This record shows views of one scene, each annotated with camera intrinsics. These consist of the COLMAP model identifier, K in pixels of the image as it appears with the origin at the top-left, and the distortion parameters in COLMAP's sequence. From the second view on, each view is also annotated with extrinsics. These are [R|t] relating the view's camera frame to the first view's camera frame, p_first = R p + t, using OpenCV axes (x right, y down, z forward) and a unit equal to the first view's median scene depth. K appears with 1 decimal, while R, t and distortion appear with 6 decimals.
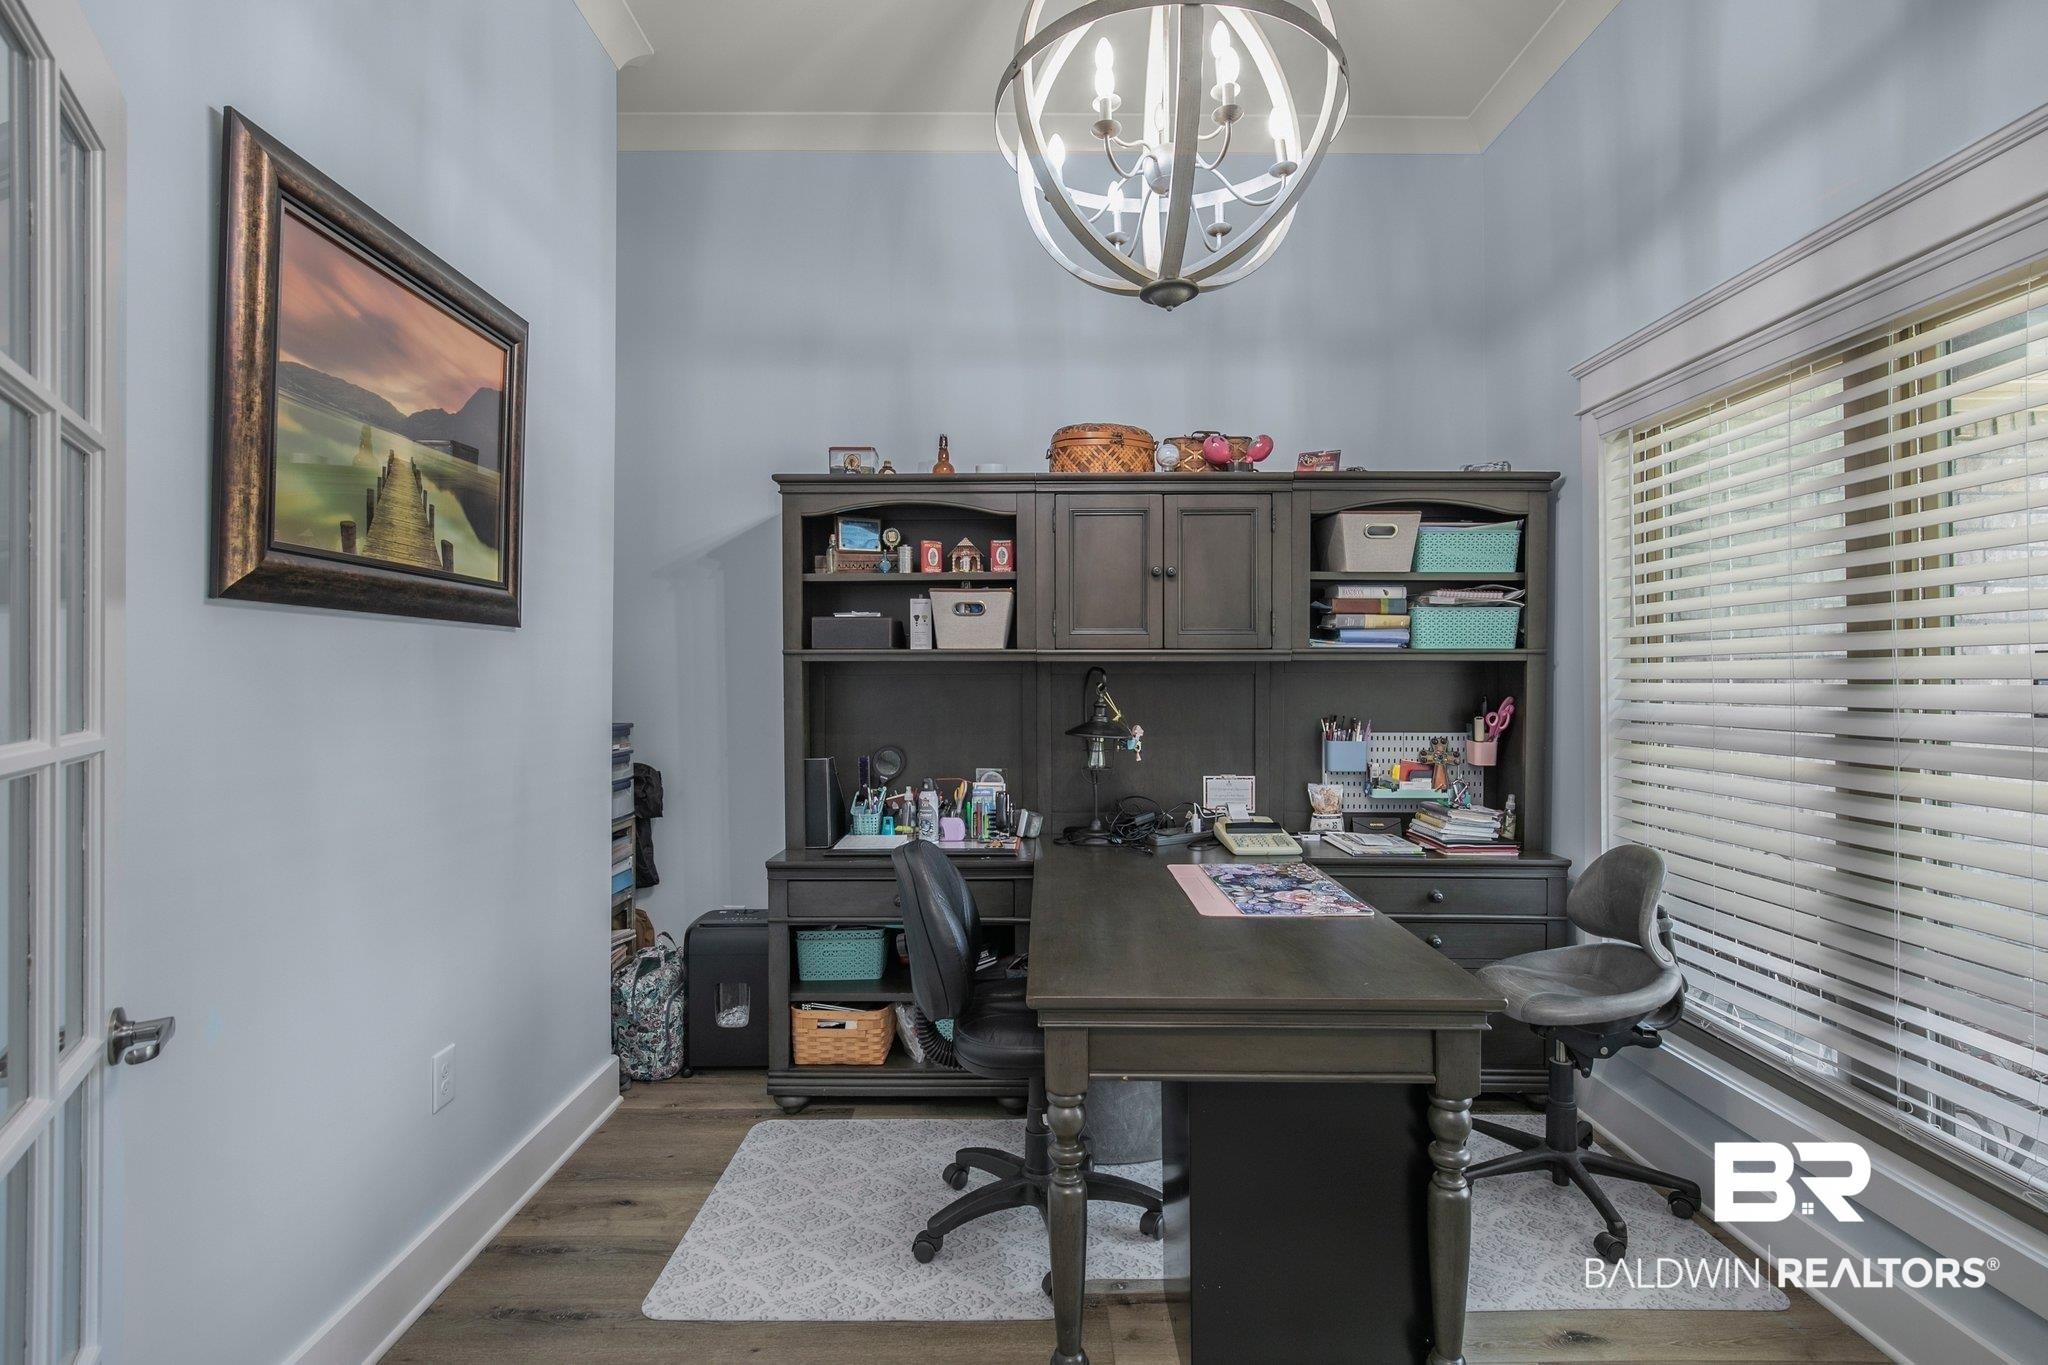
lens RADIAL K [[982.2, 0, 1027.5], [0, 982.2, 666.9], [0, 0, 1]] dist [-0.002126, 0.000257]
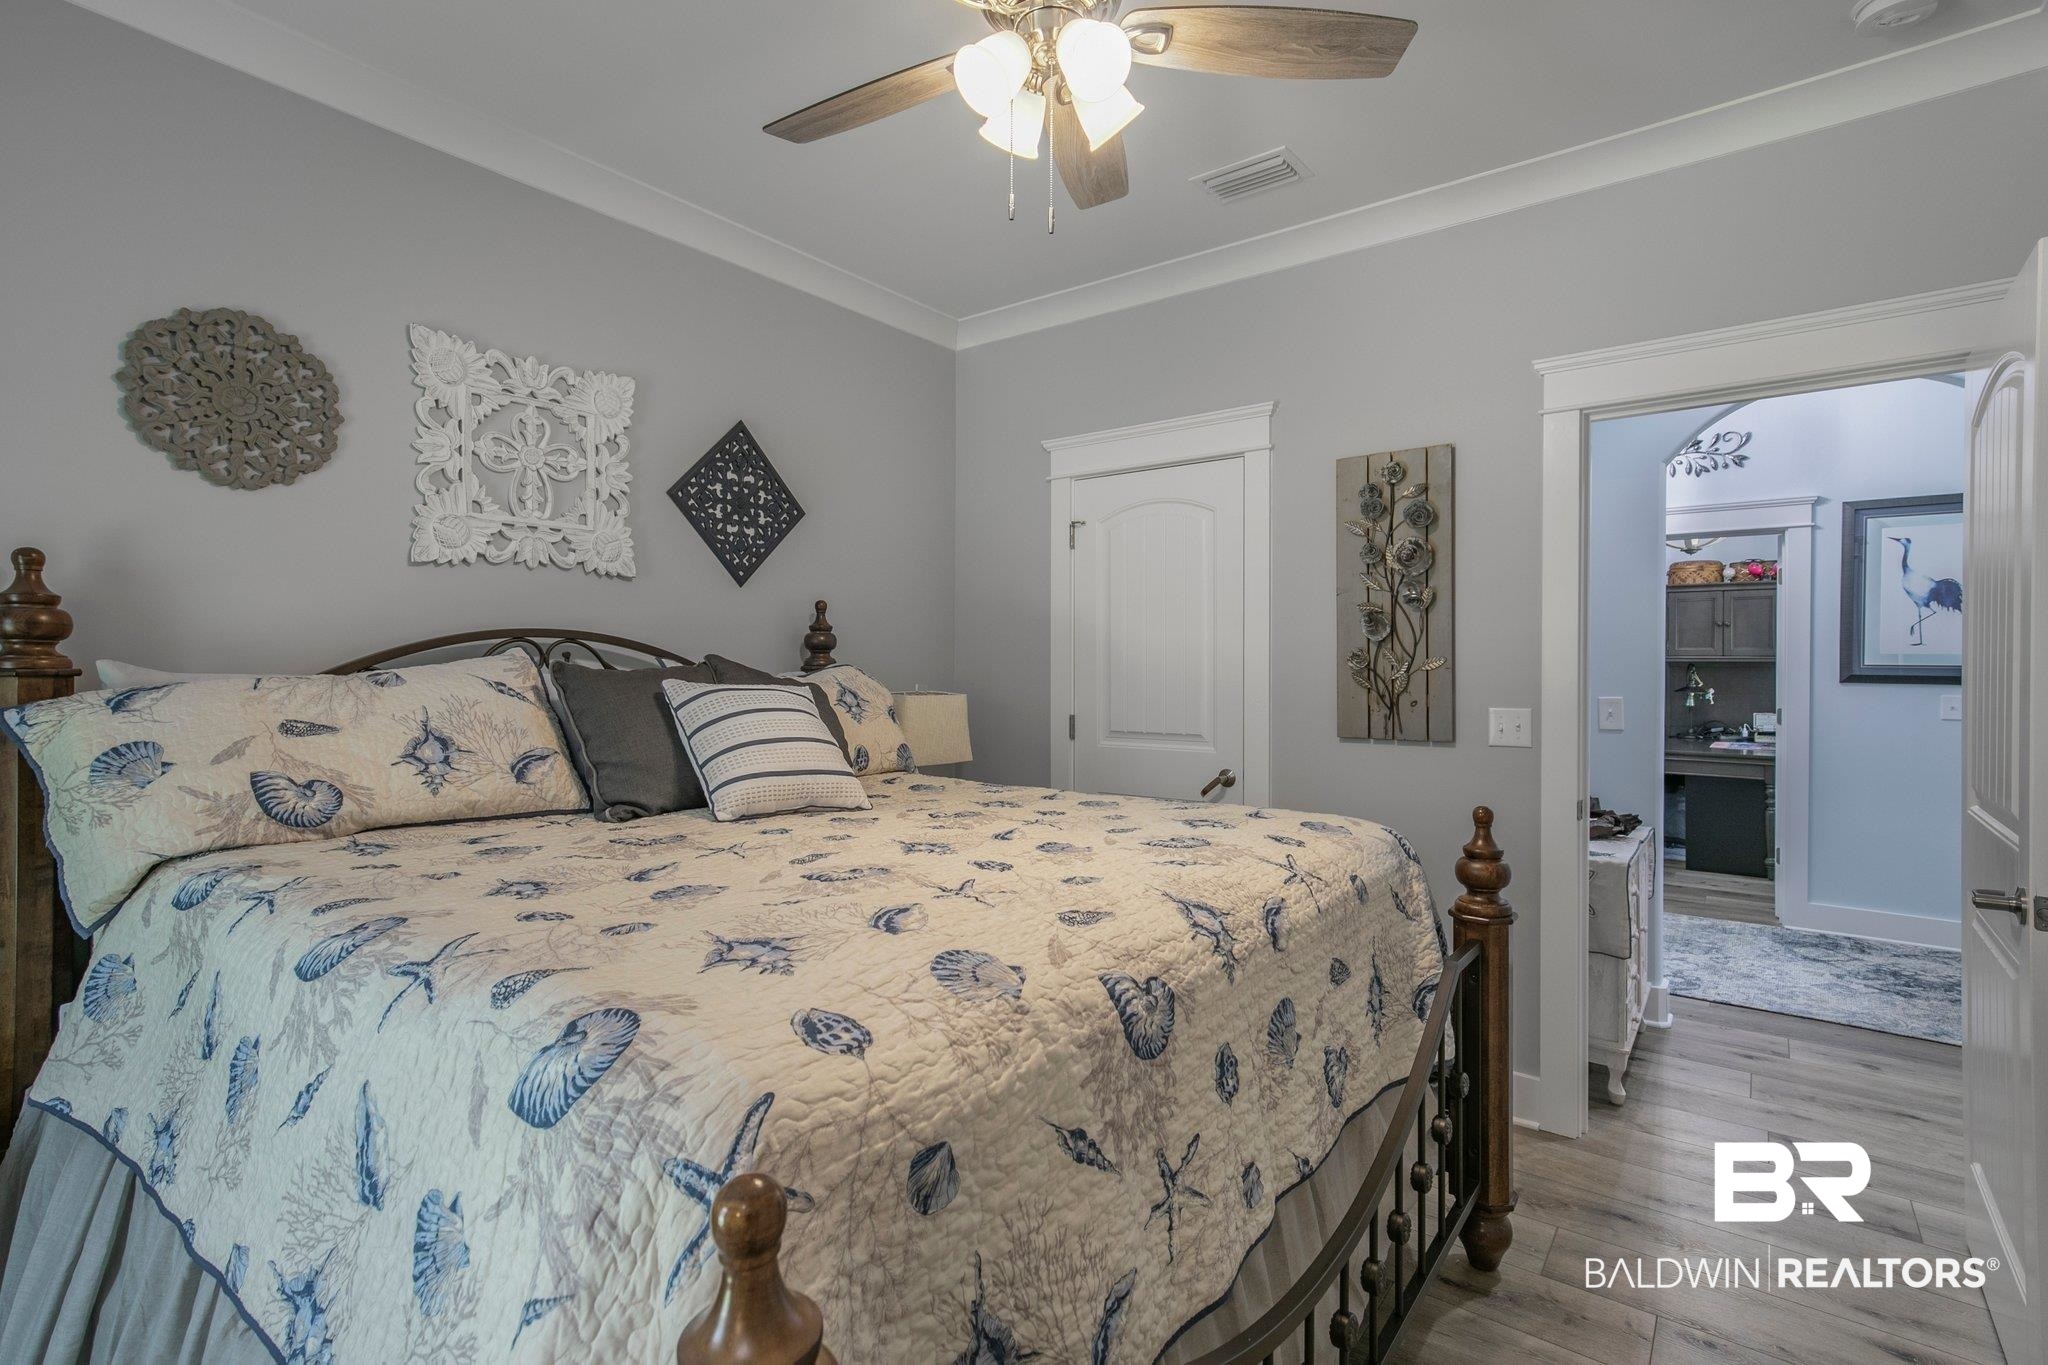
lens RADIAL K [[982.2, 0, 1027.5], [0, 982.2, 666.9], [0, 0, 1]] dist [-0.002126, 0.000257]
pose [[0.790769, 0.004701, -0.612097, 0.256920], [-0.001512, 0.999982, 0.005727, -0.003475], [0.612113, -0.003603, 0.790762, -1.883761]]
